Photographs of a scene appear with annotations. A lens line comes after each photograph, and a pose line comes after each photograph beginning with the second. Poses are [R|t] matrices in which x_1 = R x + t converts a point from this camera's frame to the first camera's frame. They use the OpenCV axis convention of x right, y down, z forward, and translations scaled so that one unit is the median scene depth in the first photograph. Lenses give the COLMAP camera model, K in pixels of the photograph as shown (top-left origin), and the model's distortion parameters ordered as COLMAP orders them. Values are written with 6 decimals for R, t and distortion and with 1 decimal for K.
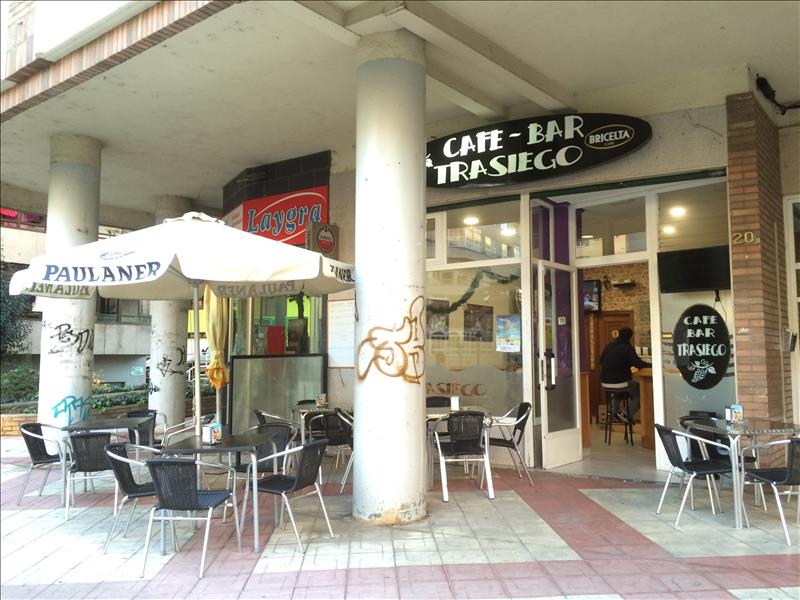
lens RADIAL K [[681.4, 0, 398.0], [0, 681.4, 298.7], [0, 0, 1]] dist [0.073595, -0.104288]
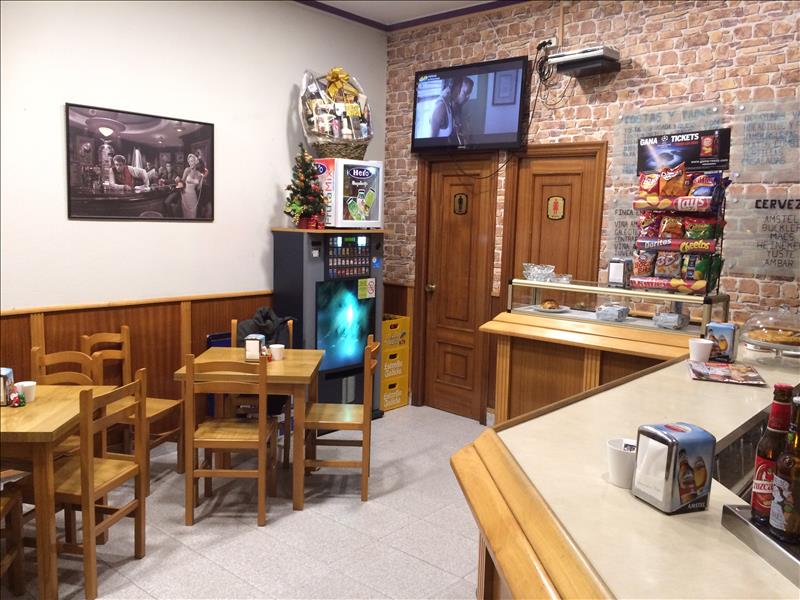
lens RADIAL K [[681.4, 0, 399.7], [0, 681.4, 299.4], [0, 0, 1]] dist [0.073595, -0.104288]
pose [[0.999047, 0.029922, -0.031768, 0.256669], [-0.022659, 0.977787, 0.208374, 0.025441], [0.037297, -0.207456, 0.977533, 0.650866]]
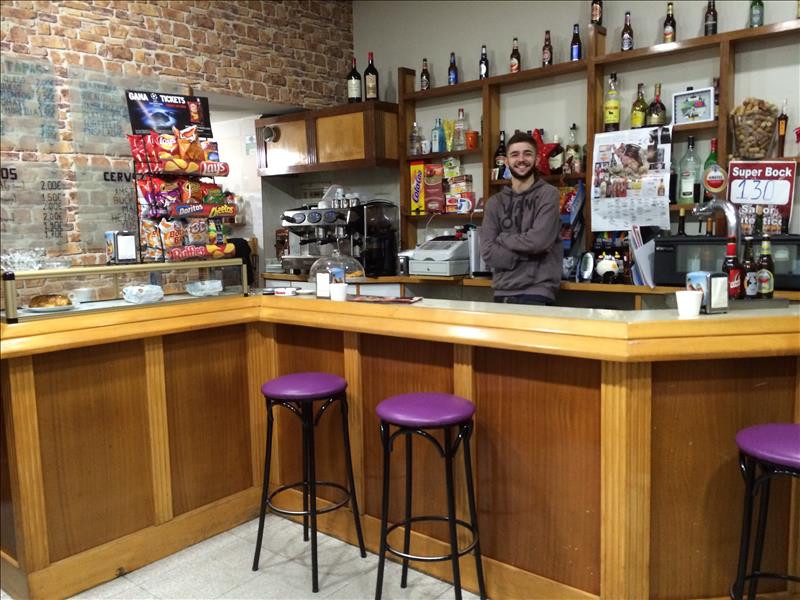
lens RADIAL K [[681.4, 0, 393.3], [0, 681.4, 303.2], [0, 0, 1]] dist [0.073595, -0.104288]
pose [[0.018025, -0.113157, 0.993414, 0.096931], [-0.065031, 0.991339, 0.114100, 0.057543], [-0.997720, -0.066660, 0.010510, 0.837386]]
